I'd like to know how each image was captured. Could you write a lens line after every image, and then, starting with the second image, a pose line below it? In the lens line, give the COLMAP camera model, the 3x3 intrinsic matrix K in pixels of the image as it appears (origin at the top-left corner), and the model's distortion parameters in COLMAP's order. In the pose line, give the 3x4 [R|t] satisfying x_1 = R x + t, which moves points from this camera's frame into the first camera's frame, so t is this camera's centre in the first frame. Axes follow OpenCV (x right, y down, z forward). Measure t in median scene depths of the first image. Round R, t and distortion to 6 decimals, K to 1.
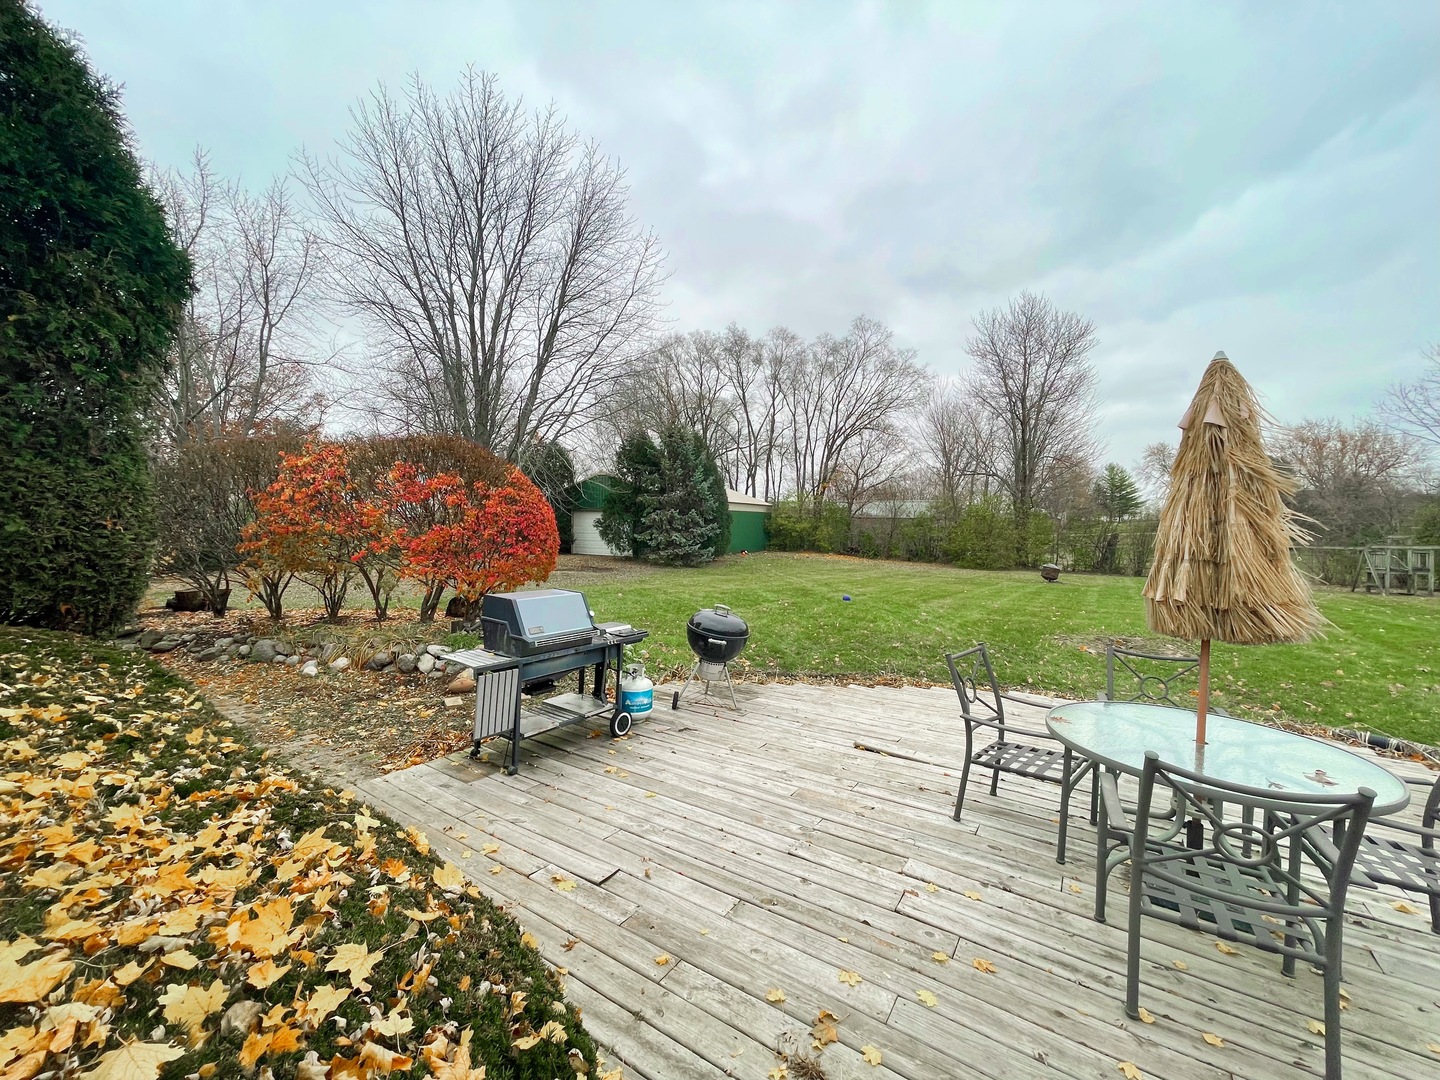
lens RADIAL K [[577.8, 0, 720.0], [0, 577.8, 540.0], [0, 0, 1]] dist [0.000829, -0.000122]
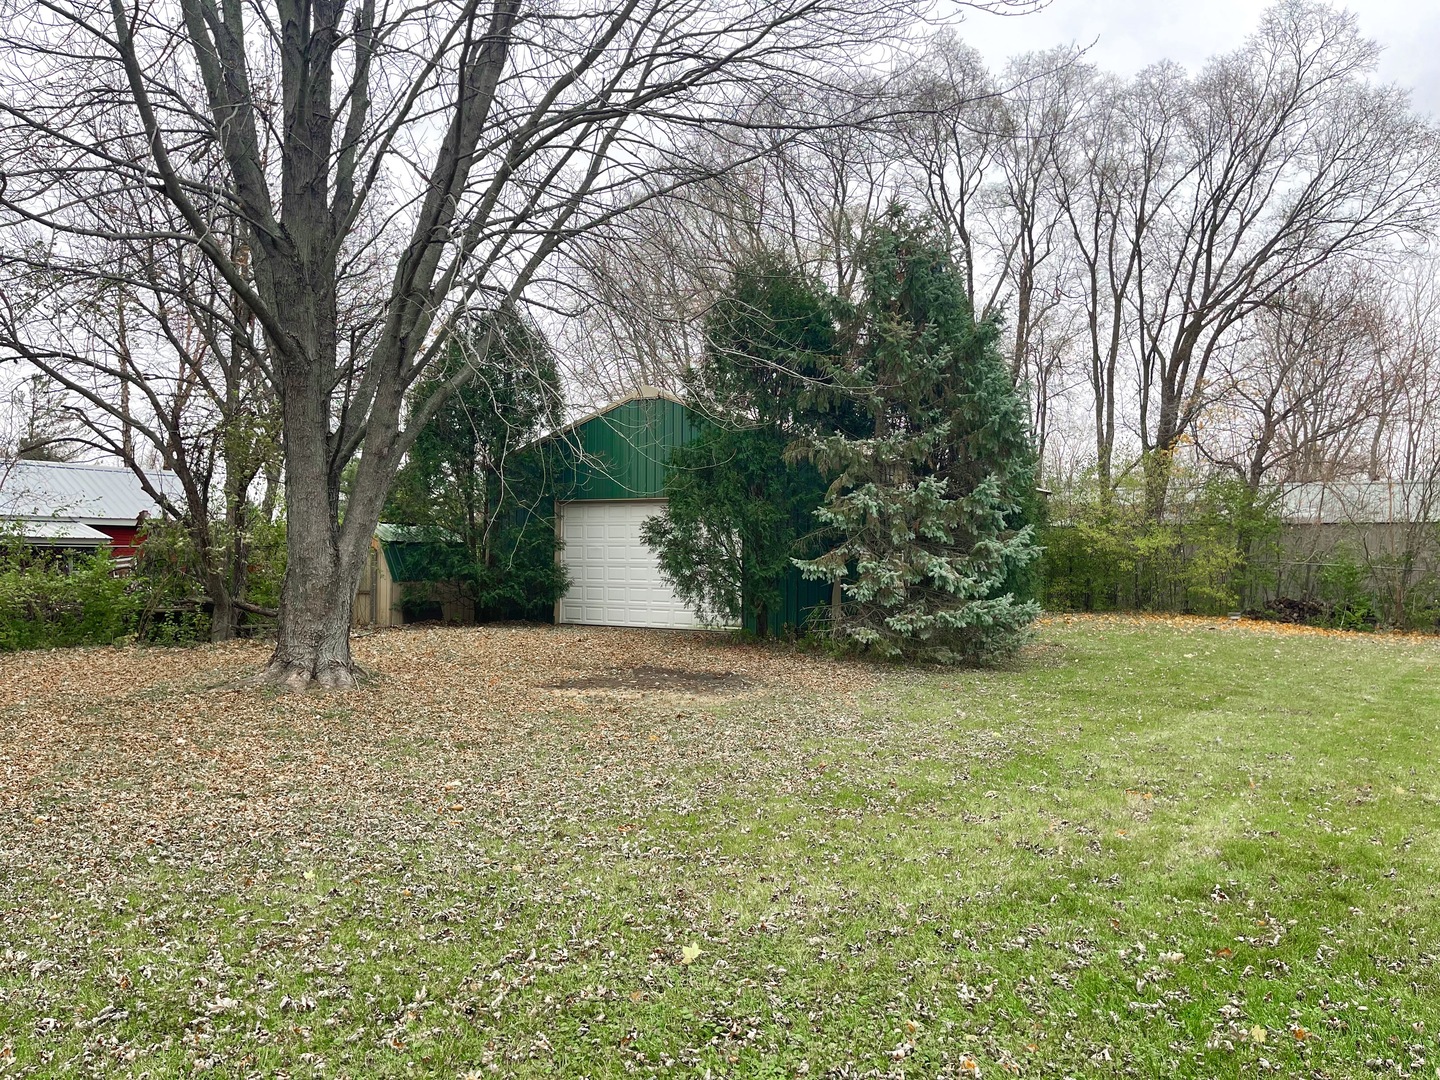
lens RADIAL K [[1099.0, 0, 720.0], [0, 1099.0, 540.0], [0, 0, 1]] dist [0.002772, 0.000576]
pose [[0.999380, -0.009801, -0.033824, -0.138425], [0.008241, 0.998909, -0.045959, 0.004514], [0.034238, 0.045651, 0.998371, 0.340887]]
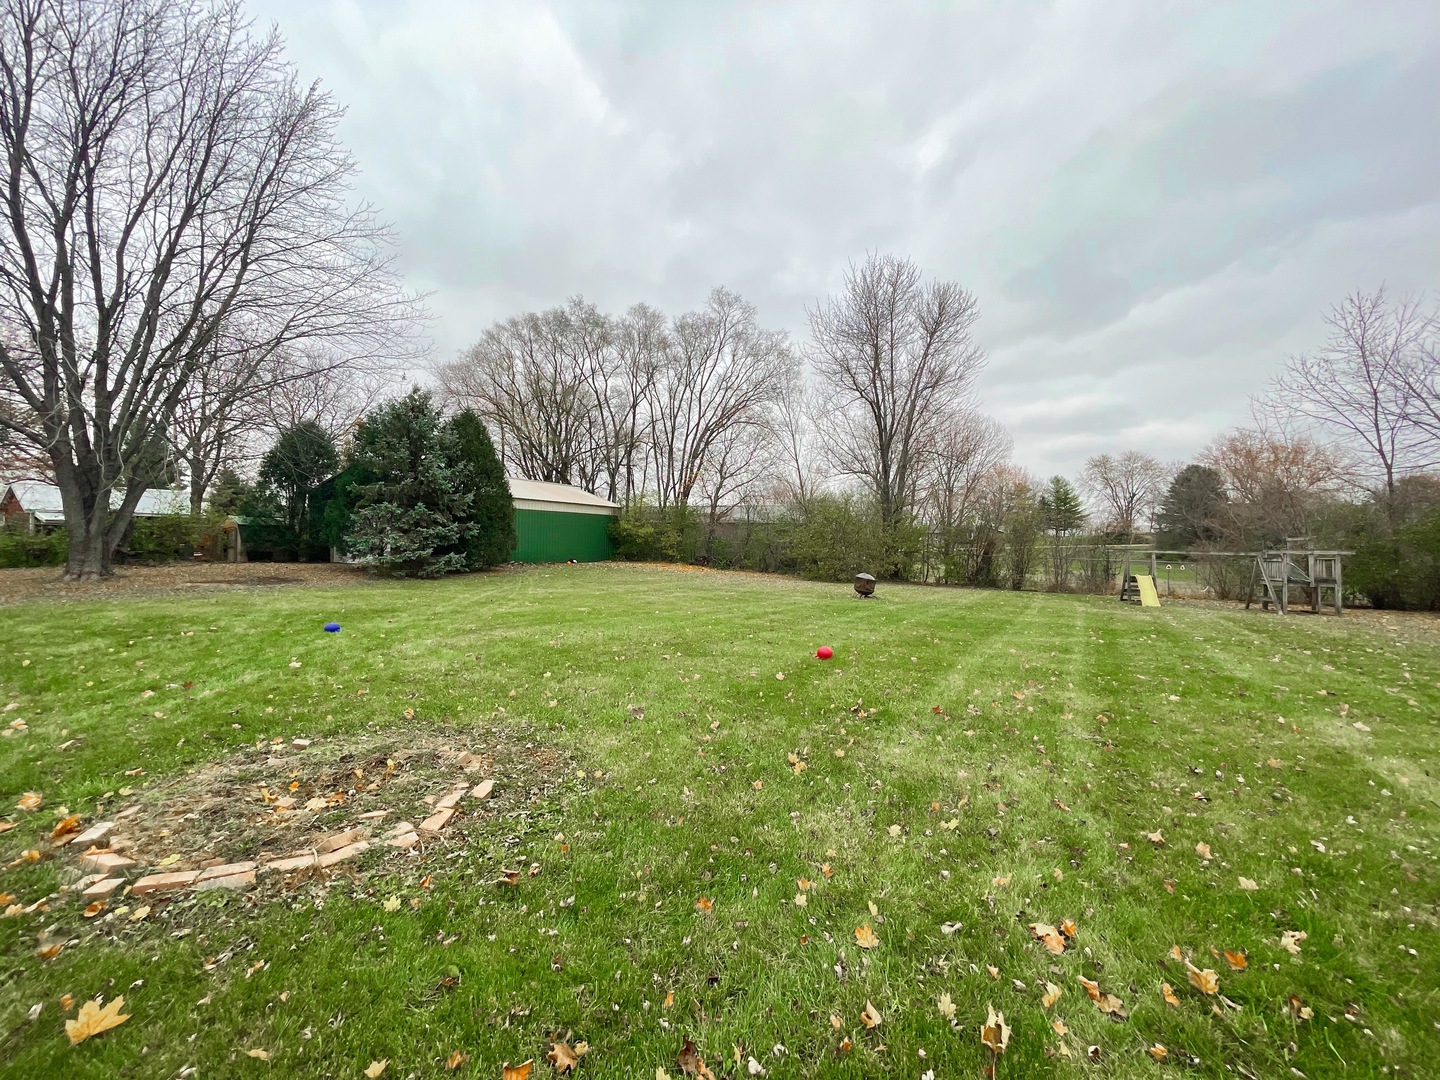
lens RADIAL K [[577.8, 0, 720.0], [0, 577.8, 540.0], [0, 0, 1]] dist [0.000829, -0.000122]
pose [[0.998970, 0.003181, 0.045260, 0.259089], [-0.002030, 0.999674, -0.025463, 0.012660], [-0.045327, 0.025345, 0.998651, 0.183994]]
